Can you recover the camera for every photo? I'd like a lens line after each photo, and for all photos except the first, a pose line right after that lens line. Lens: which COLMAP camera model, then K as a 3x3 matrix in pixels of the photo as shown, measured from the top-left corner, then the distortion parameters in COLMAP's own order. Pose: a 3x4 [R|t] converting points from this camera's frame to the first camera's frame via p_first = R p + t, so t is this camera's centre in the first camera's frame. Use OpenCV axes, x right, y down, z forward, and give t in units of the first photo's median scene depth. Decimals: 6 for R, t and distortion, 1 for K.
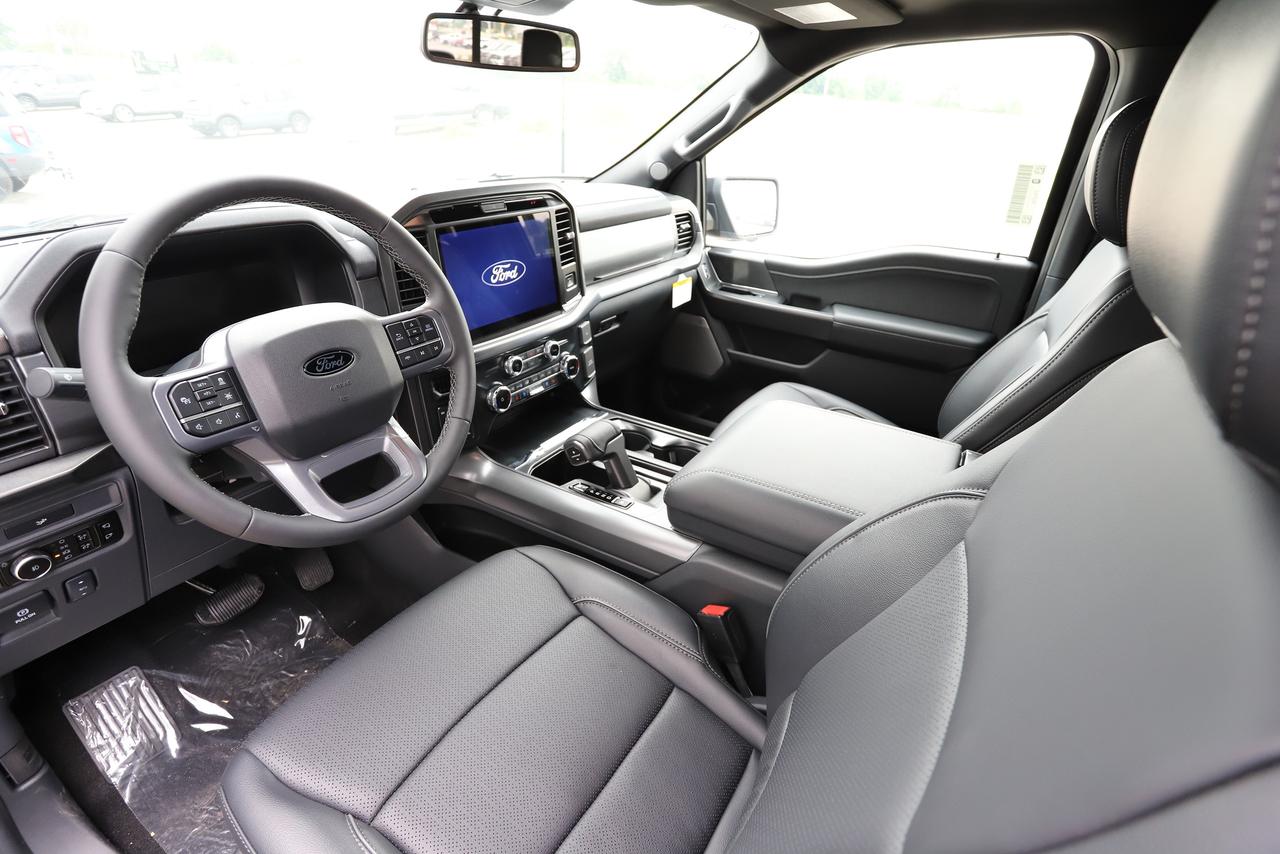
lens RADIAL K [[630.6, 0, 640.0], [0, 630.6, 427.0], [0, 0, 1]] dist [-0.033471, 0.000600]
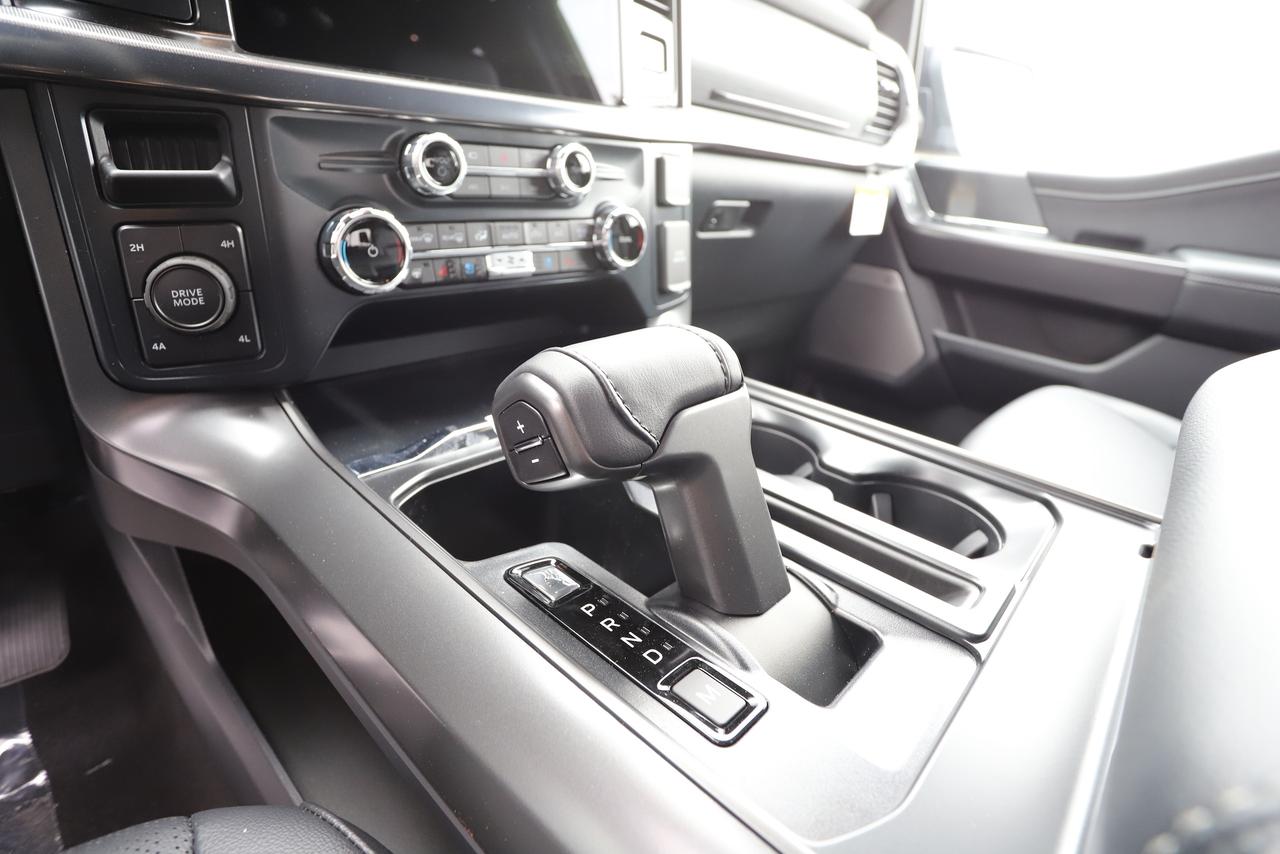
lens RADIAL K [[614.6, 0, 640.2], [0, 614.6, 388.6], [0, 0, 1]] dist [-0.034126, 0.000060]
pose [[0.976938, 0.106287, -0.185188, -0.022347], [-0.128685, 0.985177, -0.113430, 0.041964], [0.170387, 0.134645, 0.976135, 0.723159]]
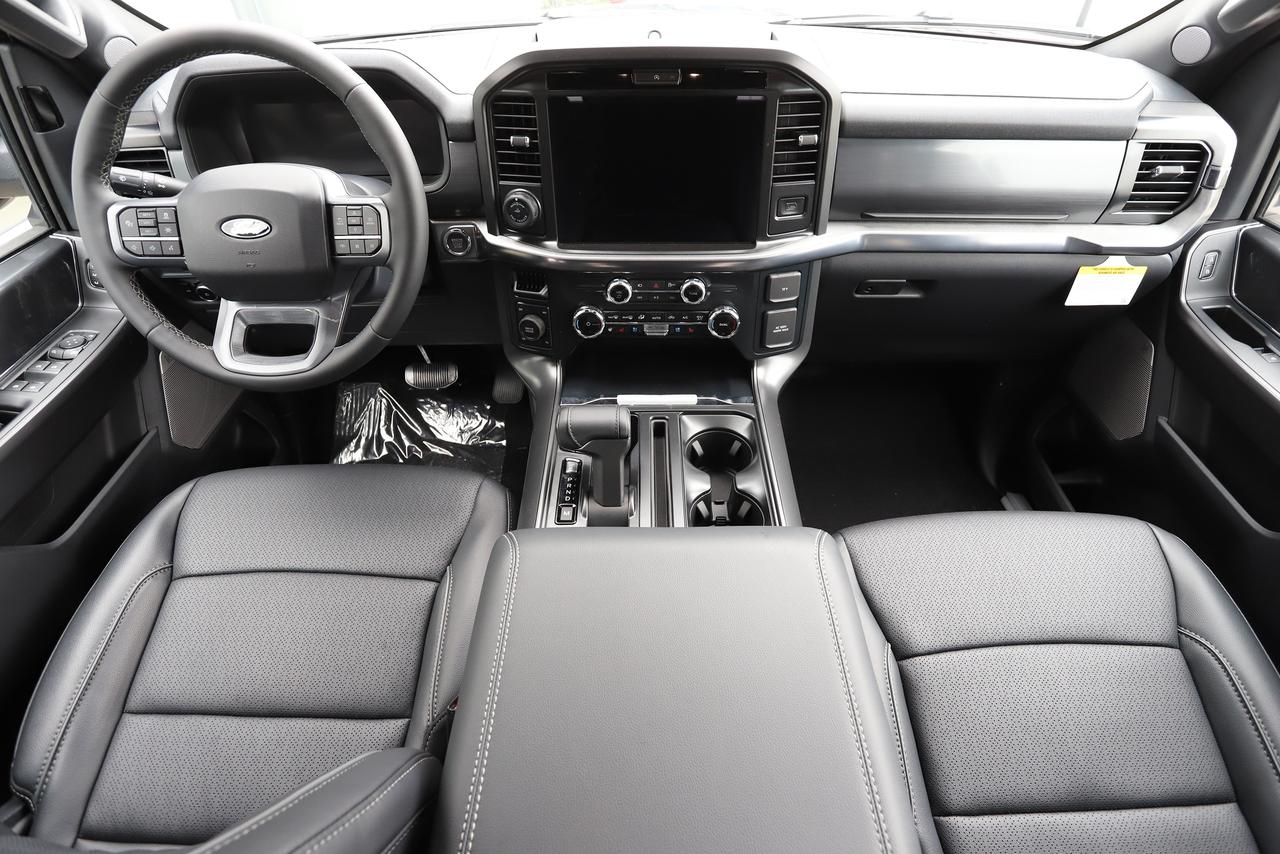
lens RADIAL K [[650.3, 0, 632.0], [0, 650.3, 422.1], [0, 0, 1]] dist [-0.050876, 0.016328]
pose [[0.525322, 0.535192, -0.661518, 0.435728], [-0.353761, 0.844425, 0.402243, -0.294148], [0.773880, 0.022713, 0.632925, 0.506041]]
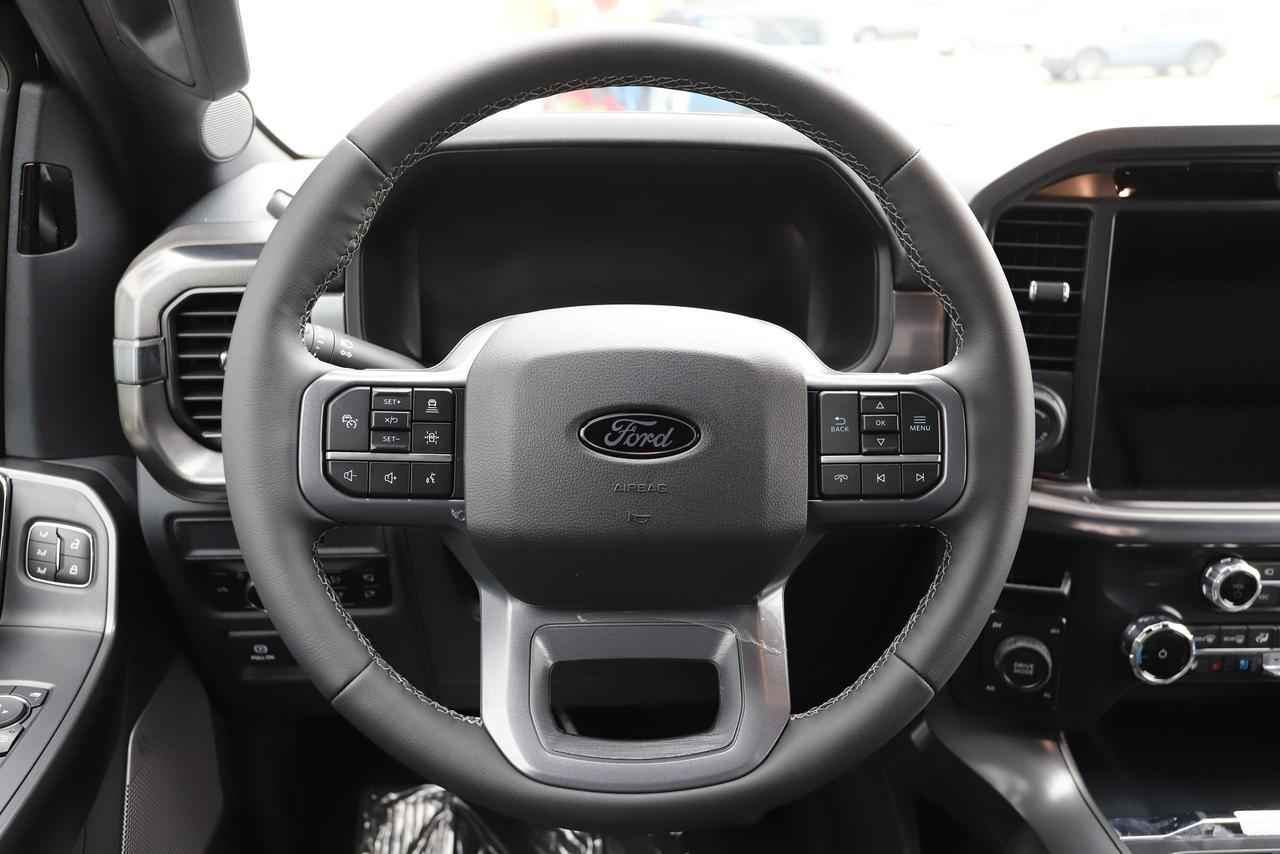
lens RADIAL K [[1064.1, 0, 647.0], [0, 1064.1, 390.6], [0, 0, 1]] dist [0.003096, 0.011159]
pose [[0.592530, 0.239231, -0.769205, 0.058376], [-0.360609, 0.932636, 0.012278, -0.087360], [0.720326, 0.270108, 0.638884, 0.303931]]
